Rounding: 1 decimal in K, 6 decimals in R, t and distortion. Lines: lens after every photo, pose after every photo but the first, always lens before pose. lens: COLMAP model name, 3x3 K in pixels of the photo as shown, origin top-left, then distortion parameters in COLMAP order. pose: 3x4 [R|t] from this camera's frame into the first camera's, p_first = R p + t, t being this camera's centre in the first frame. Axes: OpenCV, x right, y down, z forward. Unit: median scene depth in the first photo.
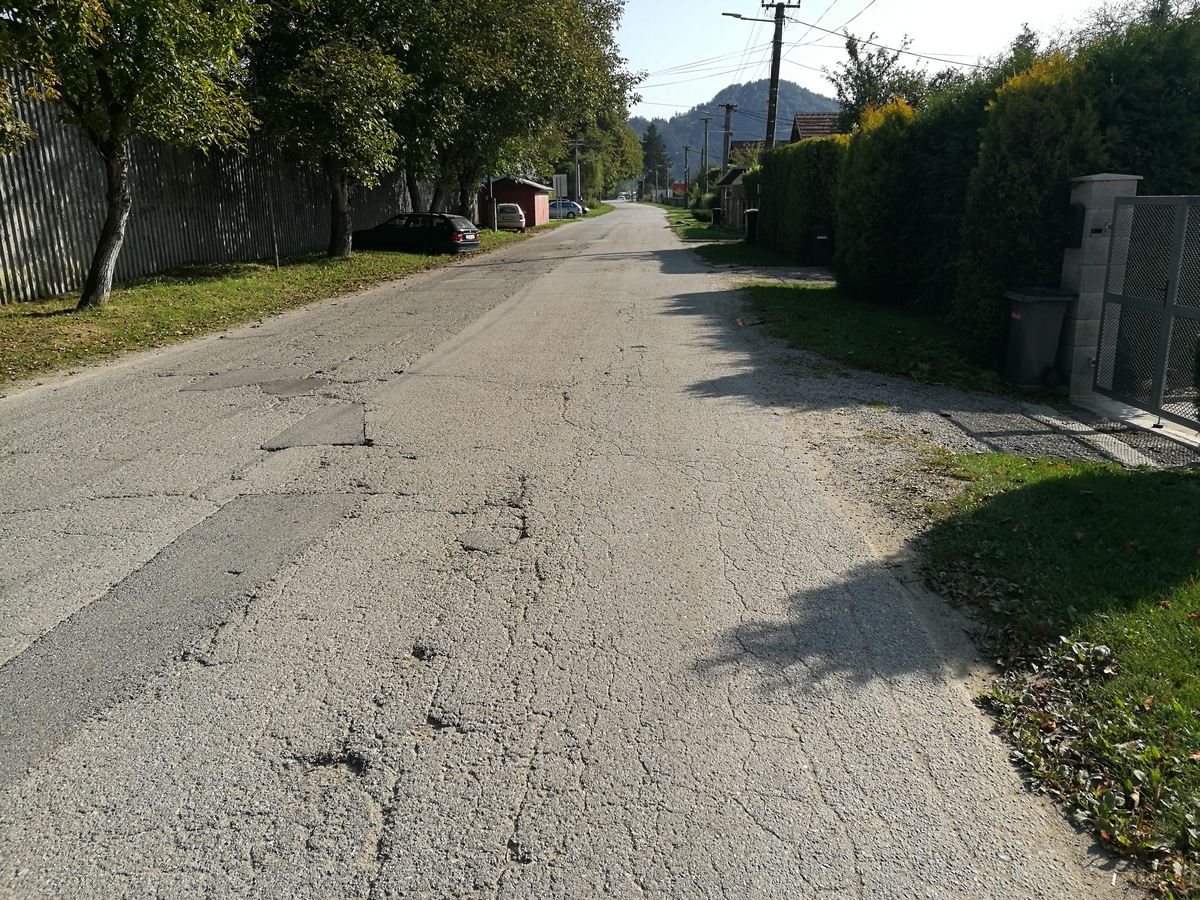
lens RADIAL K [[943.7, 0, 653.1], [0, 943.7, 447.7], [0, 0, 1]] dist [-0.000775, -0.004335]
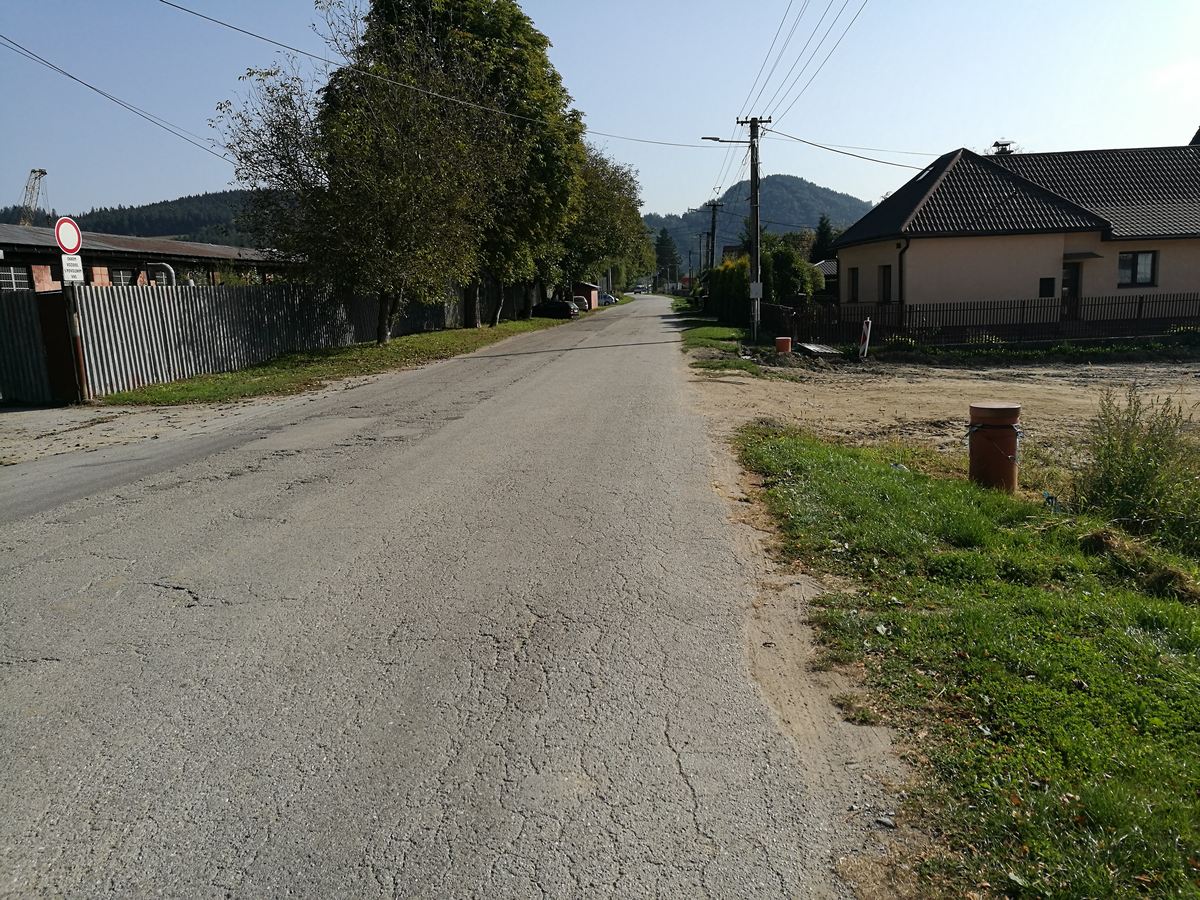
lens RADIAL K [[940.4, 0, 654.8], [0, 940.4, 493.5], [0, 0, 1]] dist [-0.000282, -0.000912]
pose [[0.999720, -0.015844, -0.017571, 0.007231], [0.015026, 0.998841, -0.045724, 0.110633], [0.018275, 0.045447, 0.998800, -0.422914]]
